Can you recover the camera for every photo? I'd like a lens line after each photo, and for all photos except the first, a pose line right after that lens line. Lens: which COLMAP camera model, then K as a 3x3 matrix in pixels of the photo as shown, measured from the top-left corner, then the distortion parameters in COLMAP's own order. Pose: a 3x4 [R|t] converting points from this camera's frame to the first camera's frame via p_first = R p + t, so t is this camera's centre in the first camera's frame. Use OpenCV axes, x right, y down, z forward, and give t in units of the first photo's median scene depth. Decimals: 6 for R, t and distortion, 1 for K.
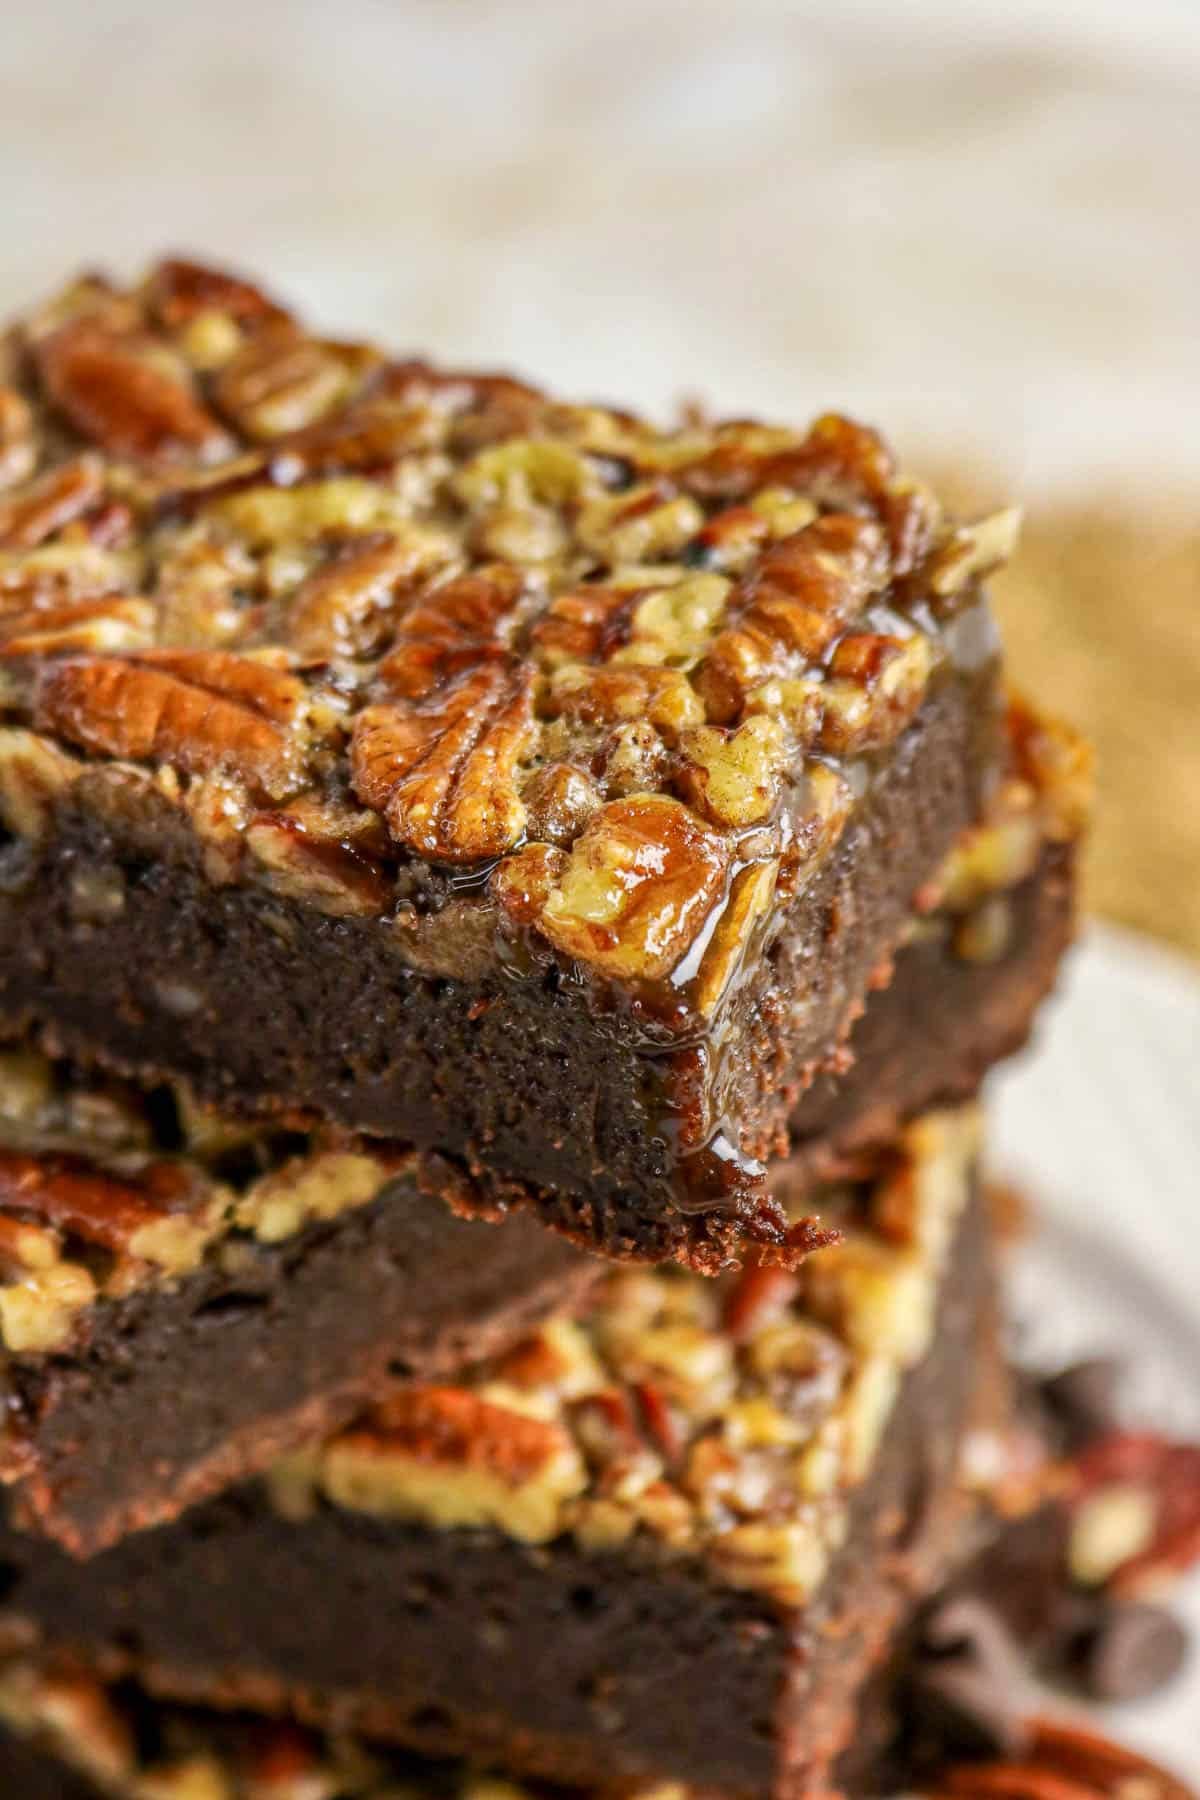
lens RADIAL K [[4090.7, 0, 594.3], [0, 4090.7, 895.0], [0, 0, 1]] dist [0.013881, 0.000000]
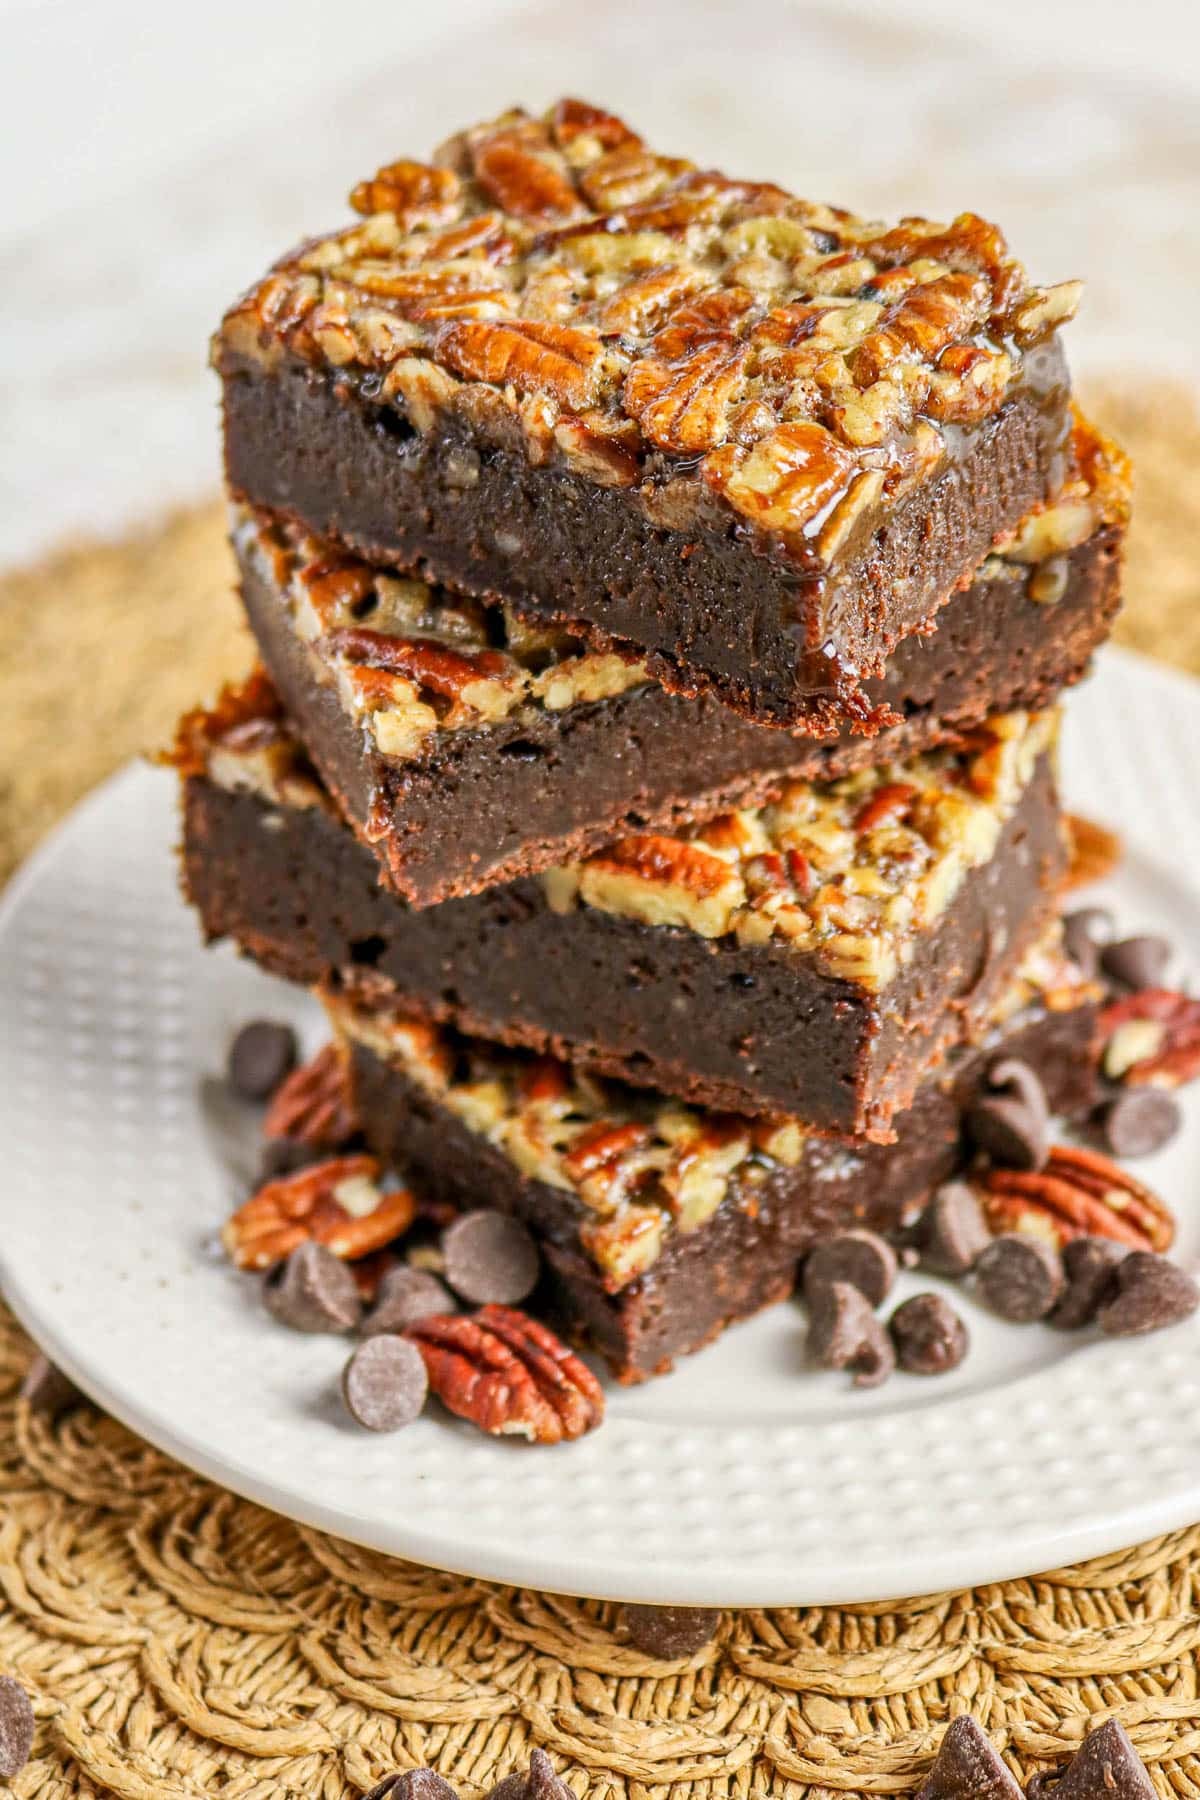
lens RADIAL K [[3310.5, 0, 605.9], [0, 3310.5, 904.5], [0, 0, 1]] dist [-0.017897, 0.000000]
pose [[0.986198, 0.101227, -0.131023, 0.113400], [-0.101034, 0.994850, 0.008141, 0.145352], [0.131172, 0.005209, 0.991346, -0.250263]]
